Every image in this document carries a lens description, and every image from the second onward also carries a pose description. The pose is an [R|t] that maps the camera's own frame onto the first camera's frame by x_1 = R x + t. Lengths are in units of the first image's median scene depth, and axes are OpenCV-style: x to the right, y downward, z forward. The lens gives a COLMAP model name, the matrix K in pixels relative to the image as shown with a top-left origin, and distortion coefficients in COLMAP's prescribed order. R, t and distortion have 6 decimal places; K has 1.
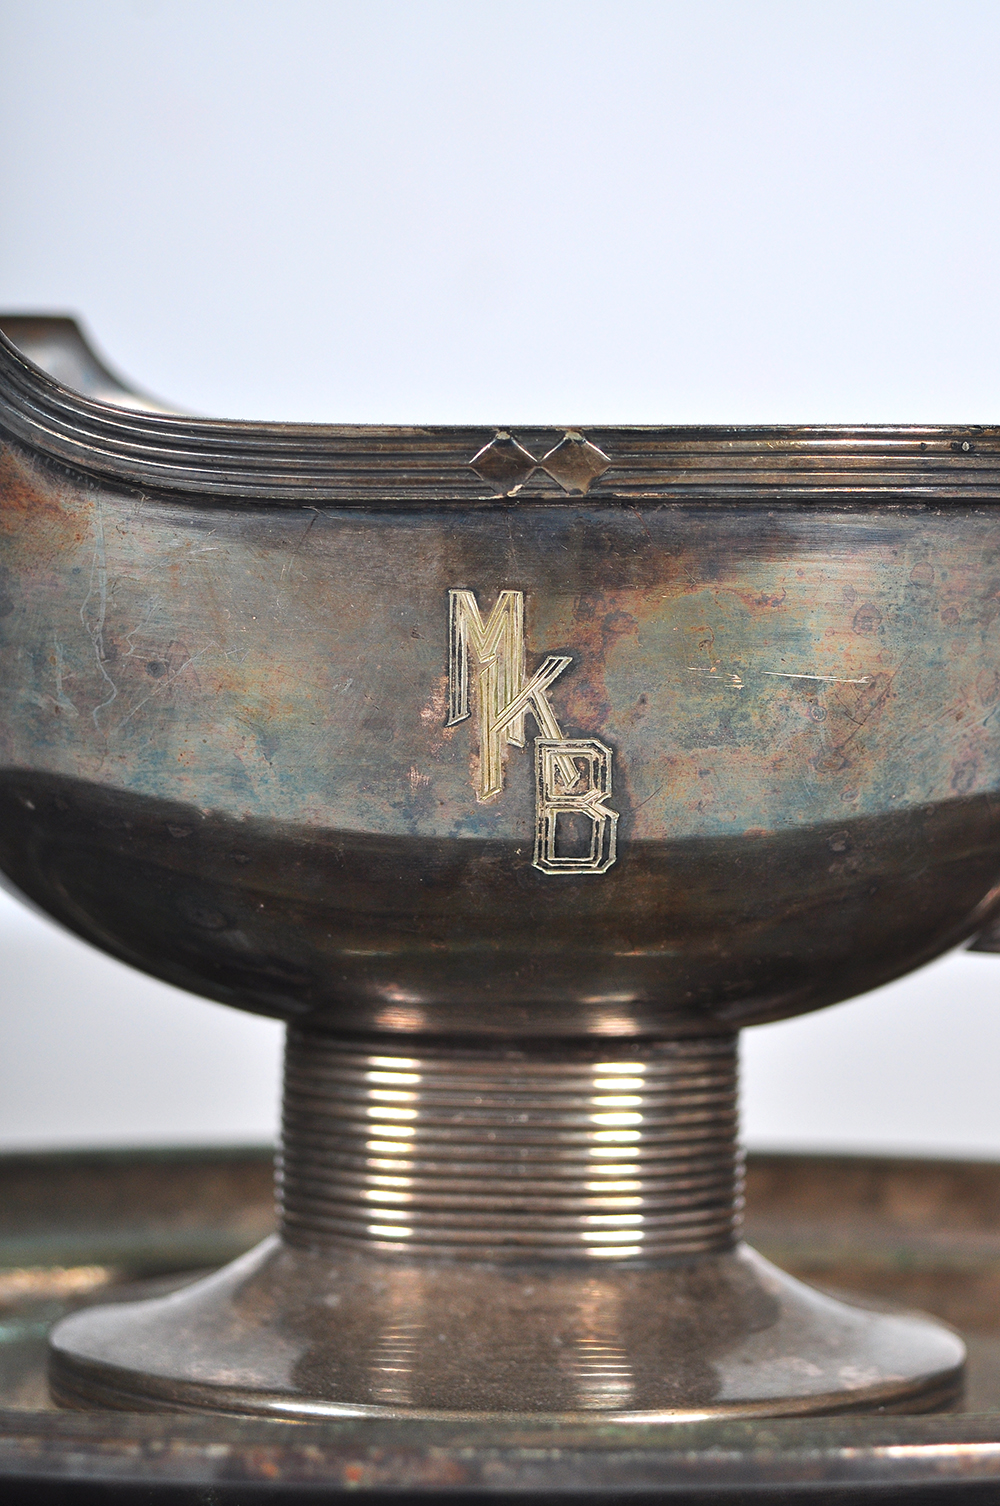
lens RADIAL K [[3894.4, 0, 500.0], [0, 3894.4, 753.0], [0, 0, 1]] dist [0.014540, 0.511474]
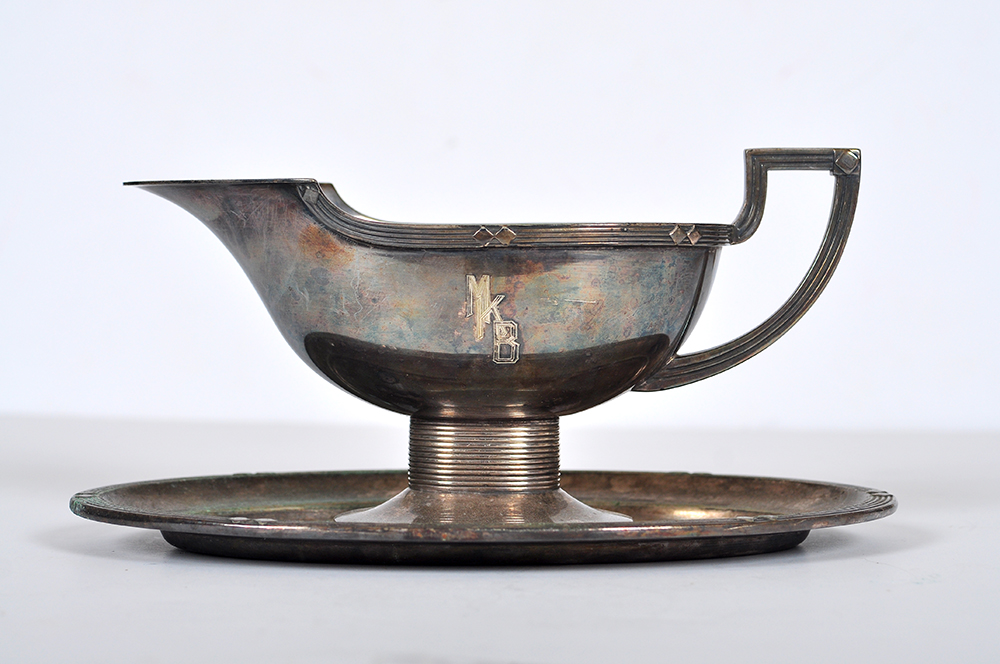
lens RADIAL K [[2583.6, 0, 500.0], [0, 2583.6, 332.0], [0, 0, 1]] dist [-0.003945, -0.017062]
pose [[0.999410, -0.010407, 0.032746, -0.055324], [0.011122, 0.999702, -0.021734, 0.051683], [-0.032510, 0.022085, 0.999227, -1.130403]]
